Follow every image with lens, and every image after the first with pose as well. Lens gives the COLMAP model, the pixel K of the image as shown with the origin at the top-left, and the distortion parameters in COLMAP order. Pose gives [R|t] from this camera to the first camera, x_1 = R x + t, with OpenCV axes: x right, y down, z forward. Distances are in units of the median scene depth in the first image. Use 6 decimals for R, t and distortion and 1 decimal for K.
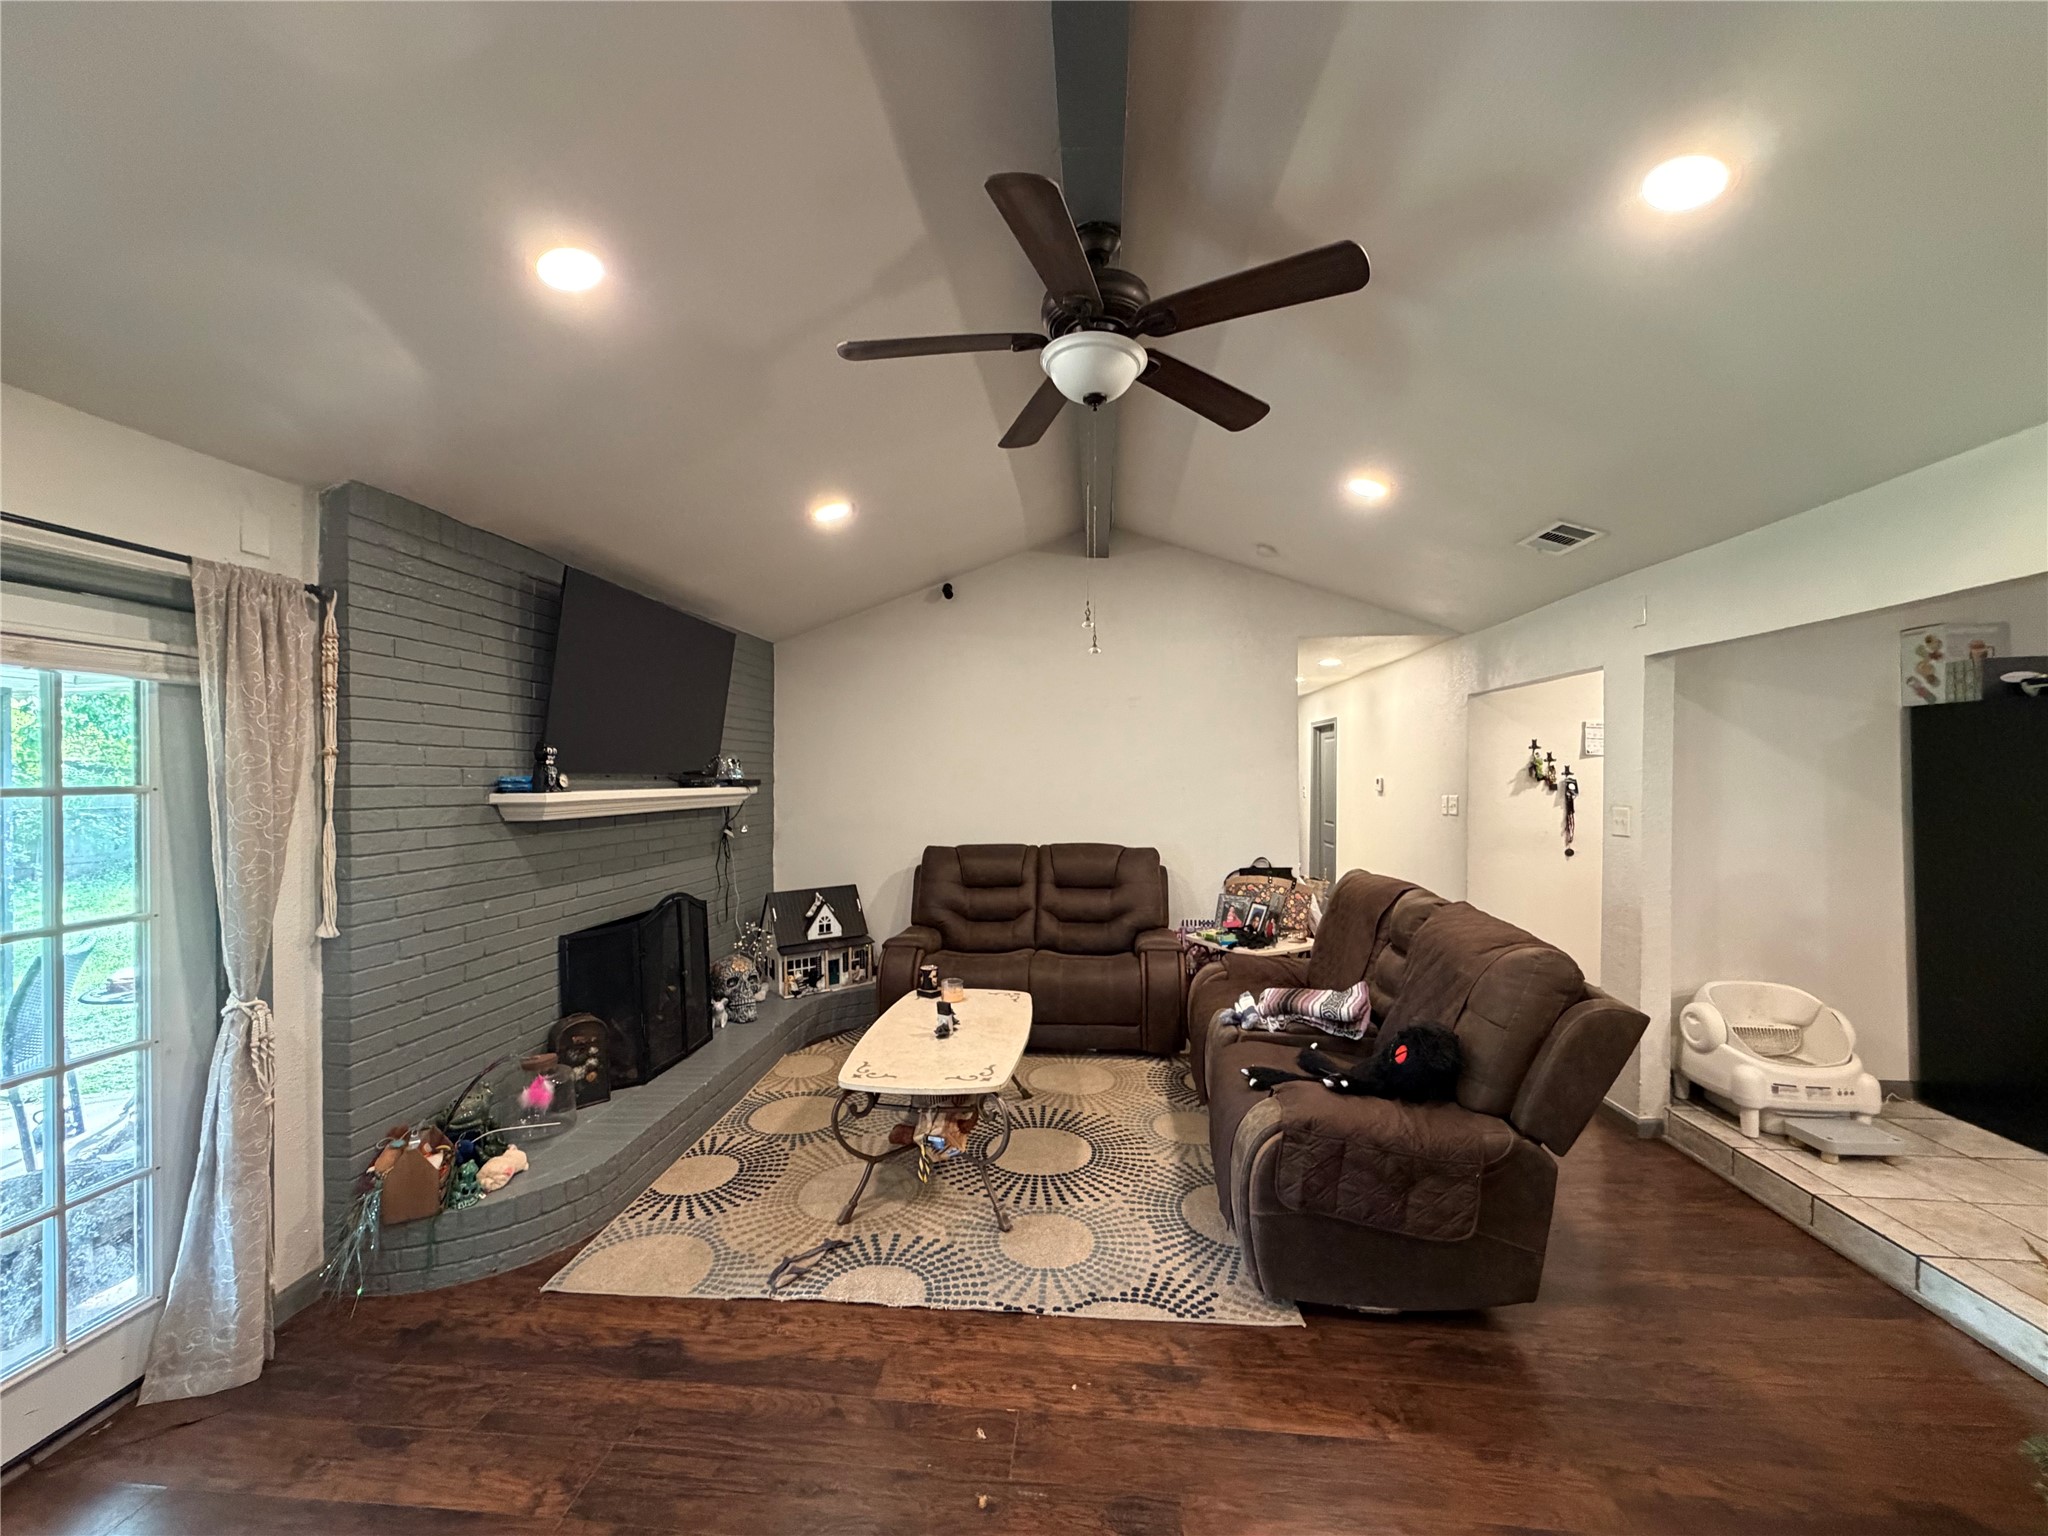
lens RADIAL K [[830.0, 0, 1024.0], [0, 830.0, 768.0], [0, 0, 1]] dist [-0.001296, 0.000105]
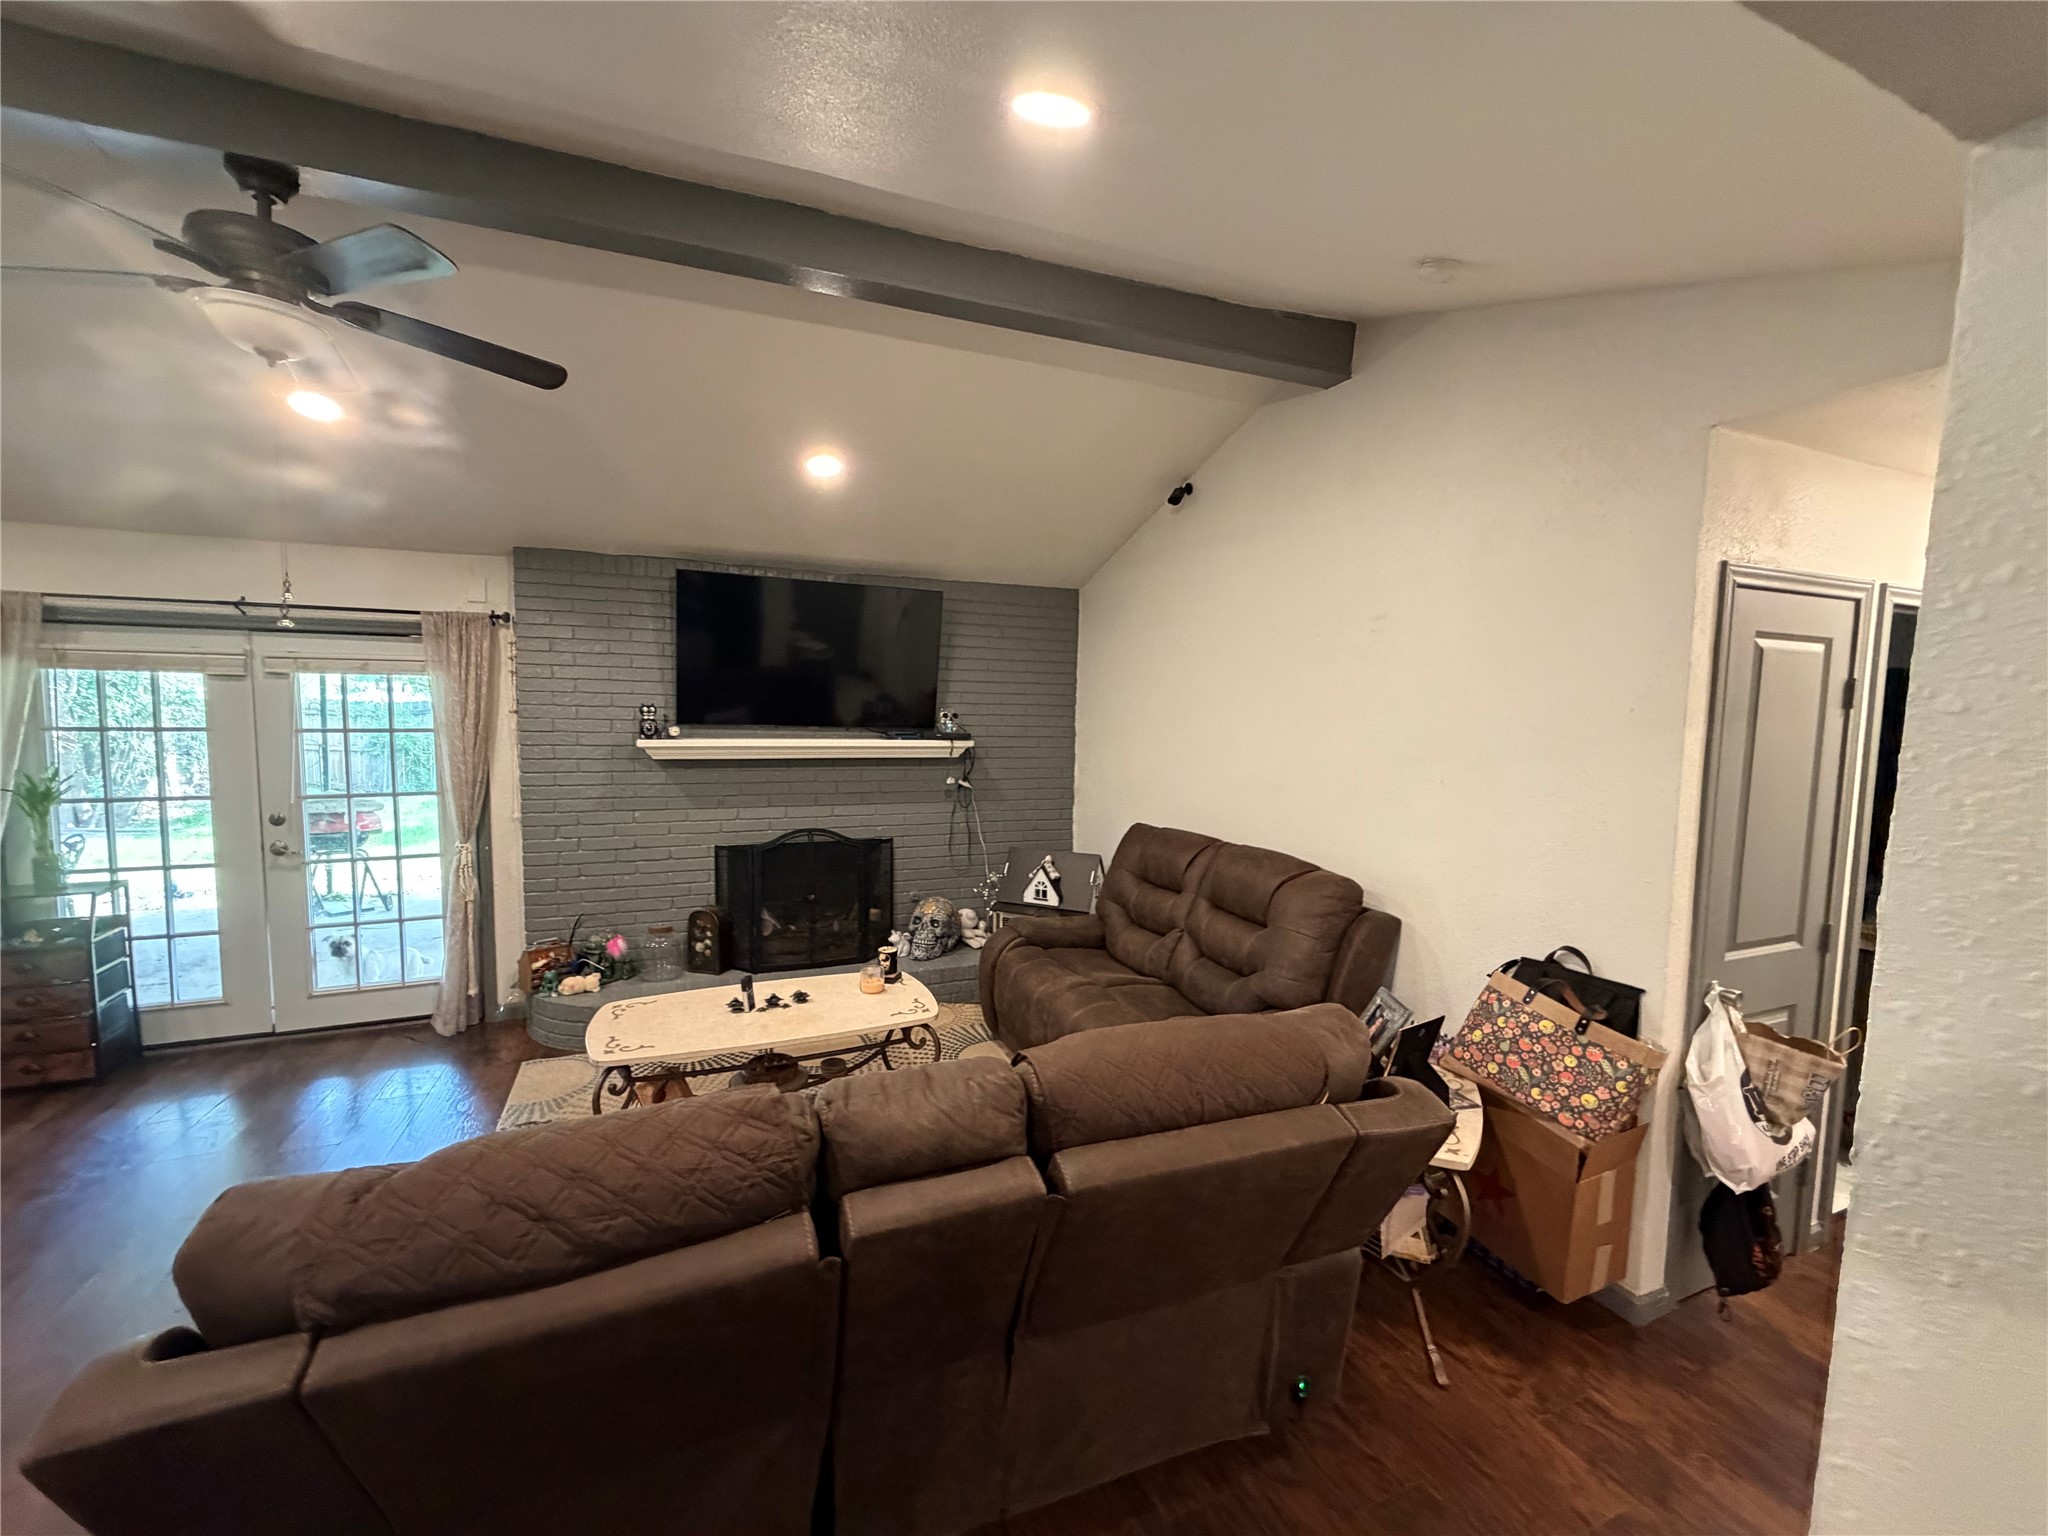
lens RADIAL K [[817.2, 0, 1018.1], [0, 817.2, 770.7], [0, 0, 1]] dist [0.000945, 0.000501]
pose [[0.461625, 0.075474, -0.883859, 0.842927], [-0.010341, 0.996764, 0.079714, -0.030074], [0.887015, -0.027658, 0.460911, 0.836293]]
